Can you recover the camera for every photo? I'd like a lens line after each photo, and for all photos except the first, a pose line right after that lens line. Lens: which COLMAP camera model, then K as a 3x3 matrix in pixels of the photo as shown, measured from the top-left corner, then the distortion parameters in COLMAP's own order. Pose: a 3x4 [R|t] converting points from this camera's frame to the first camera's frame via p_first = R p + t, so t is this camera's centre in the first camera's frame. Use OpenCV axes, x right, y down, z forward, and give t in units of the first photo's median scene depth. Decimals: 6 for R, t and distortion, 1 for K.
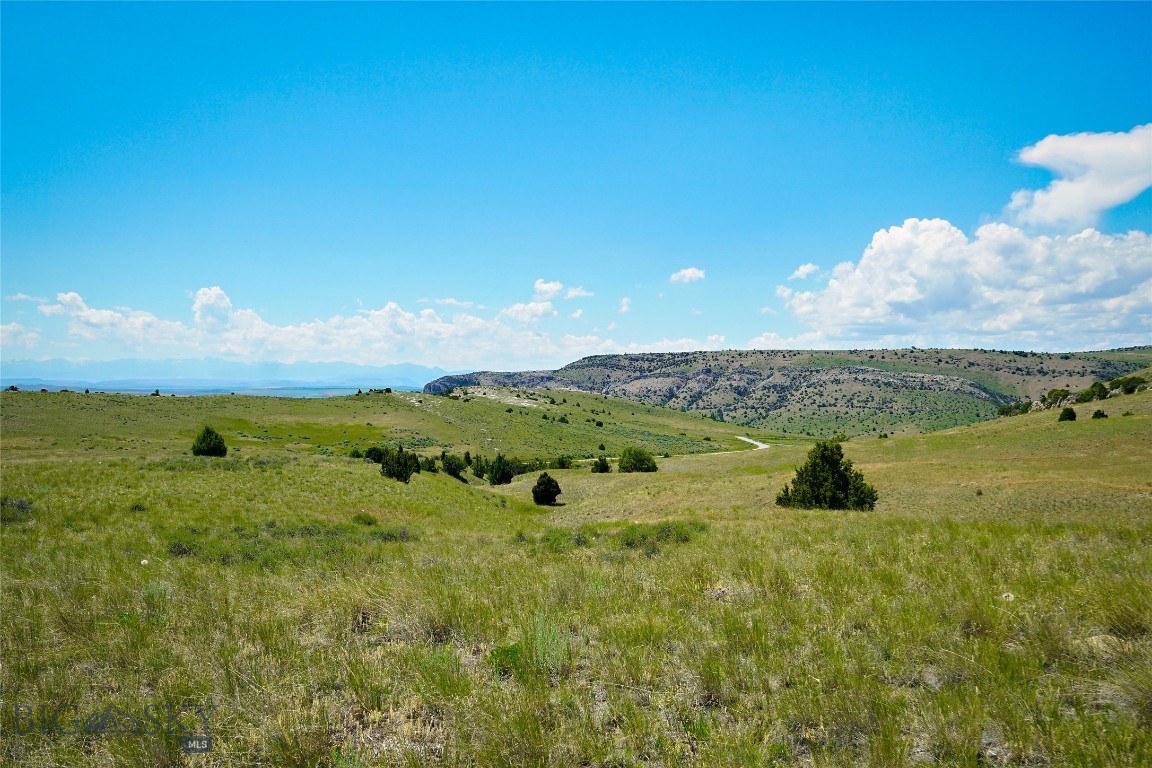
lens RADIAL K [[956.0, 0, 576.0], [0, 956.0, 384.0], [0, 0, 1]] dist [0.037385, -0.004203]
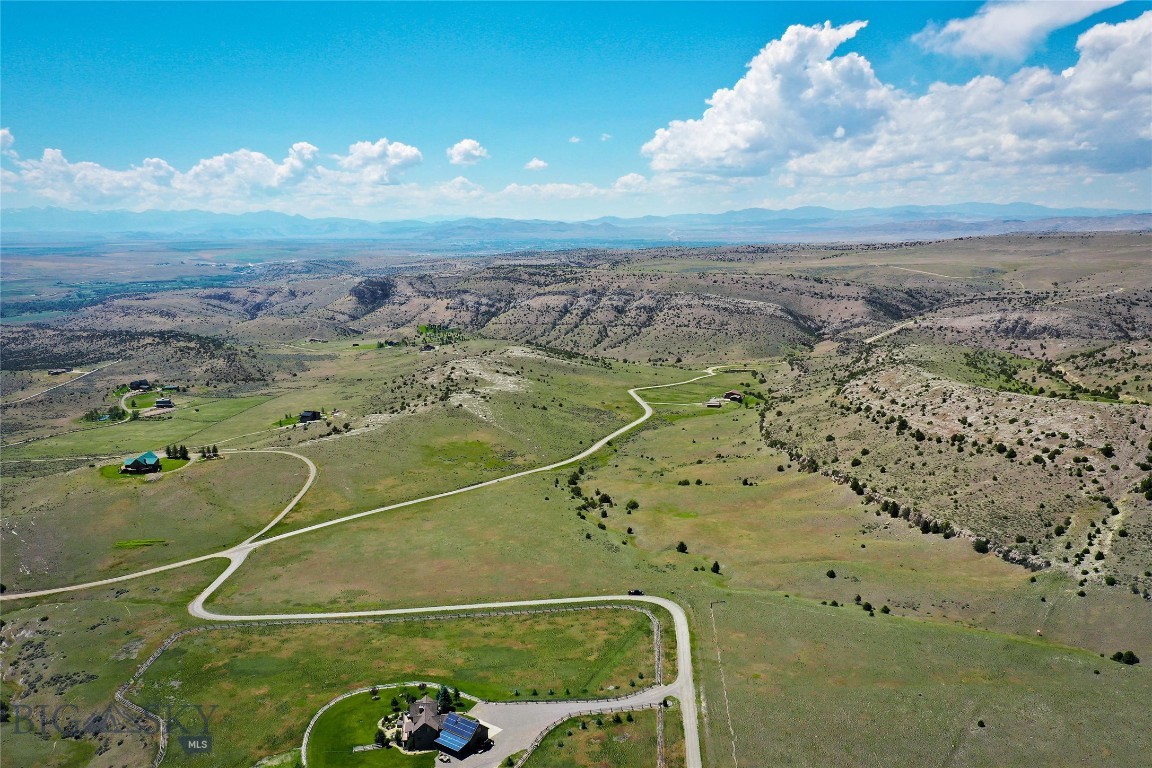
lens RADIAL K [[928.9, 0, 576.0], [0, 928.9, 384.0], [0, 0, 1]] dist [-0.003897, -0.007634]
pose [[0.989699, -0.035570, 0.138672, -0.071704], [0.012113, 0.985975, 0.166456, -0.109872], [-0.142648, -0.163061, 0.976249, -0.272271]]
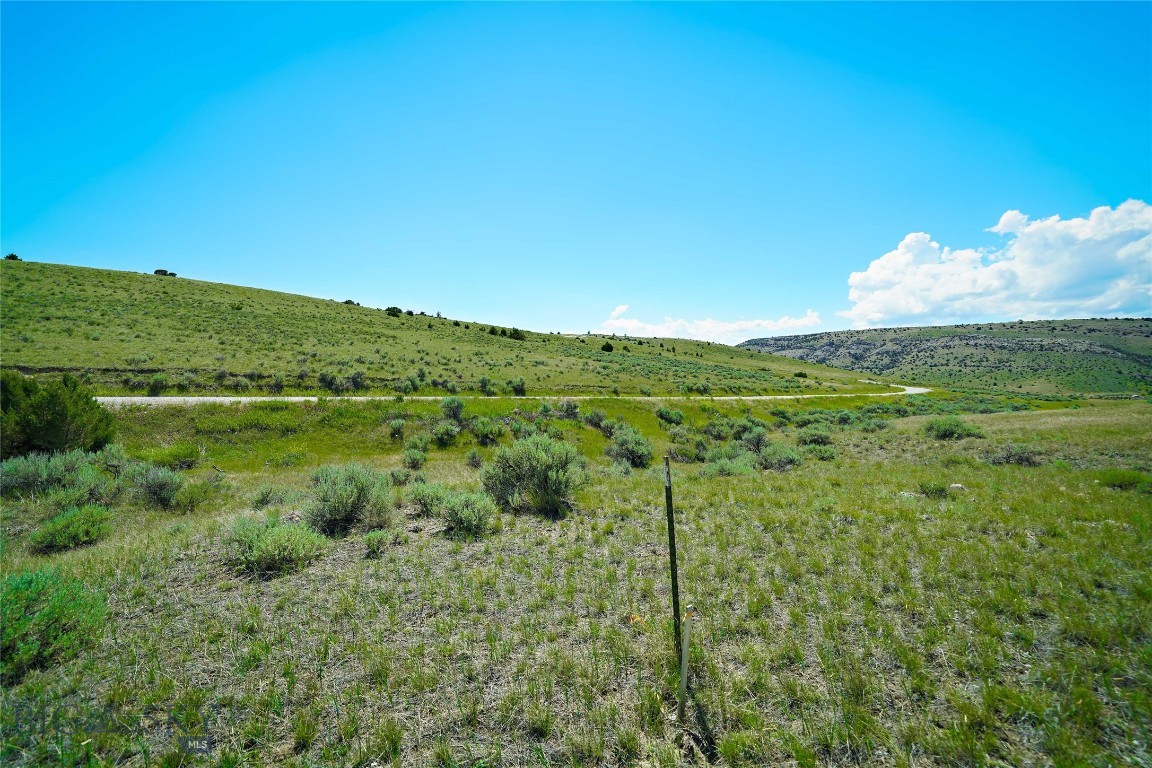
lens RADIAL K [[439.0, 0, 576.0], [0, 439.0, 384.0], [0, 0, 1]] dist [0.000706, 0.000409]
pose [[0.922836, 0.014959, -0.384902, 0.043442], [0.001592, 0.999089, 0.042647, 0.019775], [0.385189, -0.039969, 0.921972, 0.268379]]
